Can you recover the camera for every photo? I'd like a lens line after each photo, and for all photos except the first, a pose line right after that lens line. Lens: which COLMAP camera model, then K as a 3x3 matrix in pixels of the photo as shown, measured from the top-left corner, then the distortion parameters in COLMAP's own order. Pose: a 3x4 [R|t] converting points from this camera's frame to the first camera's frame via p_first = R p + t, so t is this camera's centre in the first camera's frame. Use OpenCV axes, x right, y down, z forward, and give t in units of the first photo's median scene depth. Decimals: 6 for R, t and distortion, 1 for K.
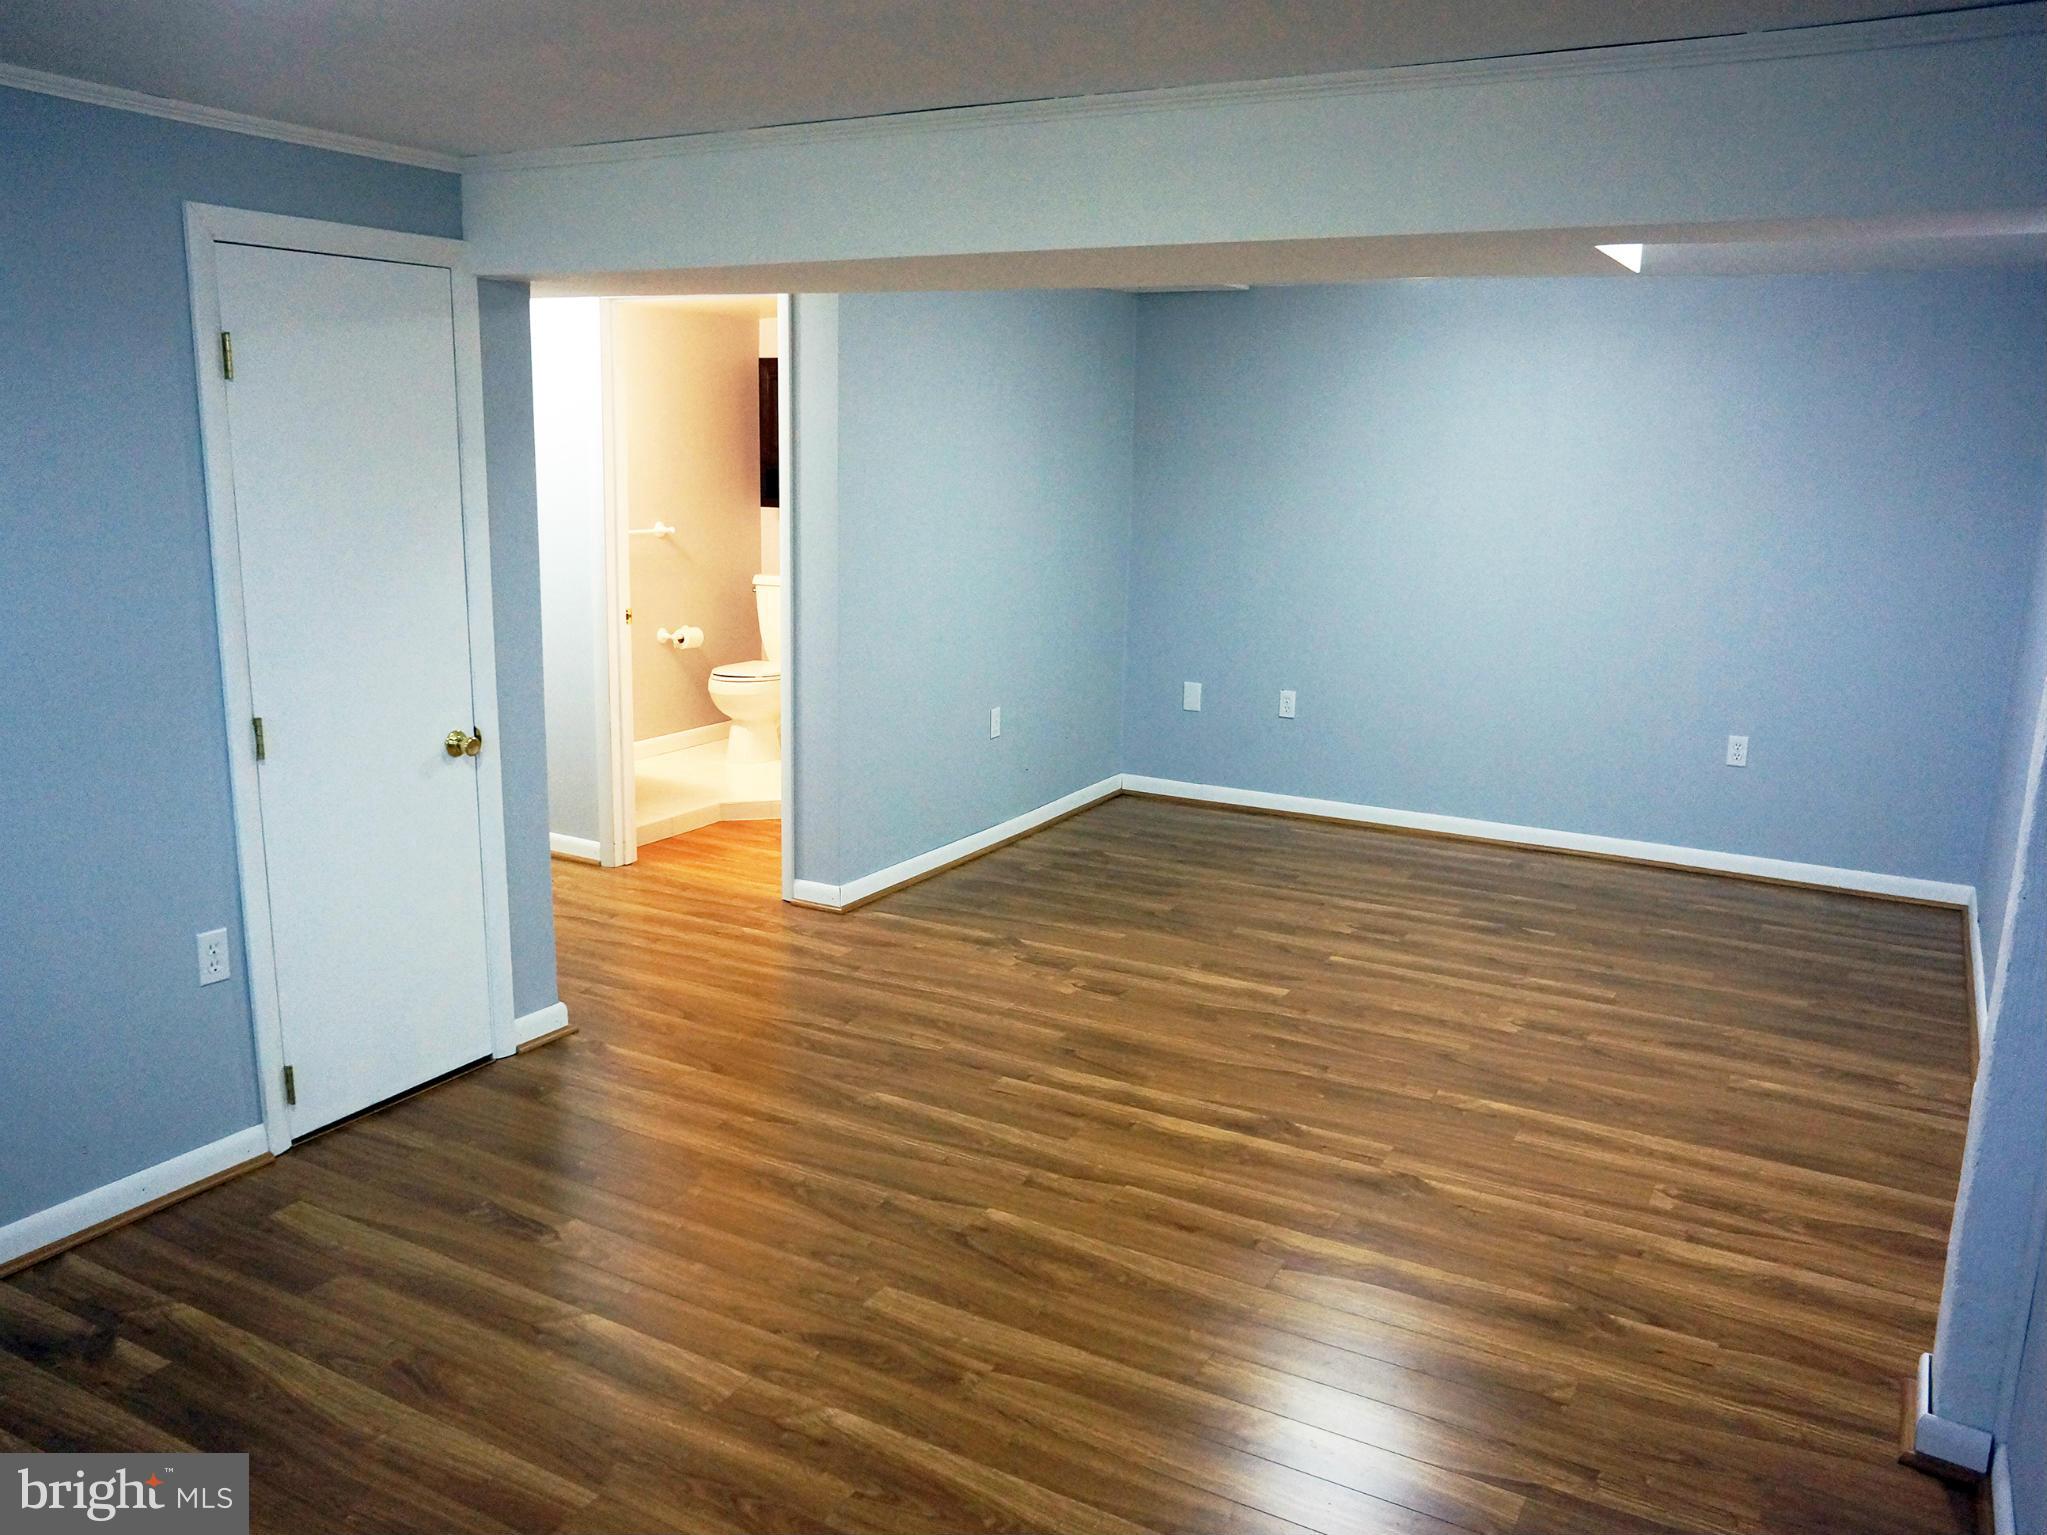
lens RADIAL K [[1582.9, 0, 1016.5], [0, 1582.9, 774.6], [0, 0, 1]] dist [-0.073654, 0.059544]
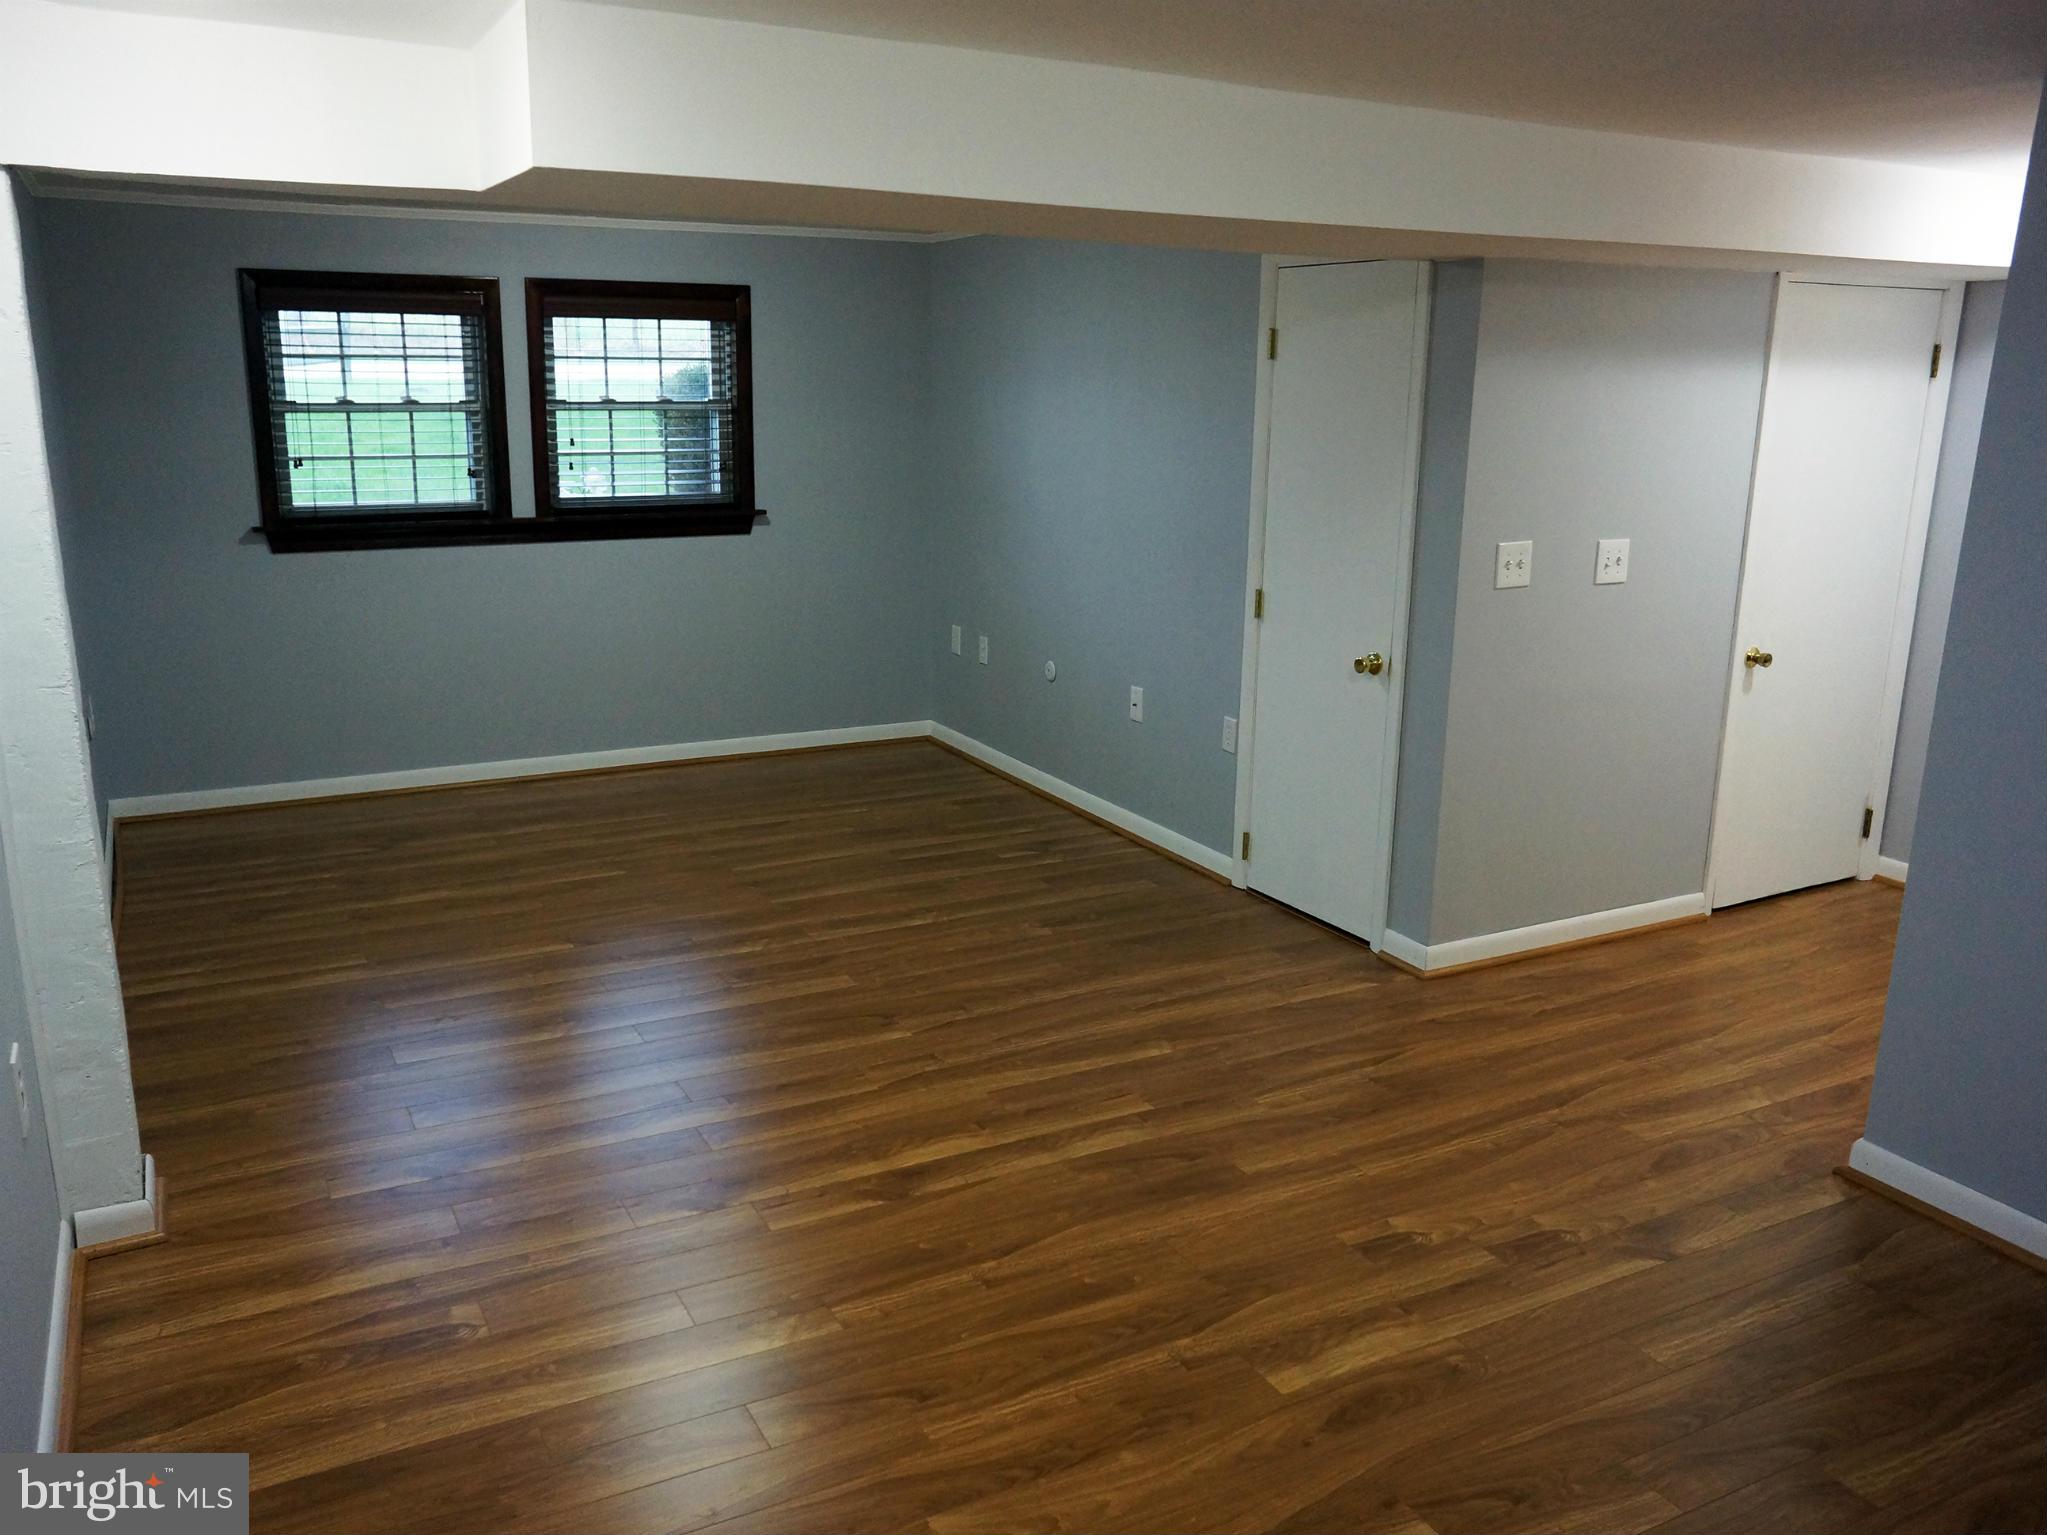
lens RADIAL K [[1582.9, 0, 1011.9], [0, 1582.9, 765.5], [0, 0, 1]] dist [-0.073654, 0.059544]
pose [[-0.525023, 0.180559, -0.831714, 0.820494], [-0.208452, 0.920192, 0.331353, -0.298015], [0.825165, 0.347341, -0.445484, 1.377540]]
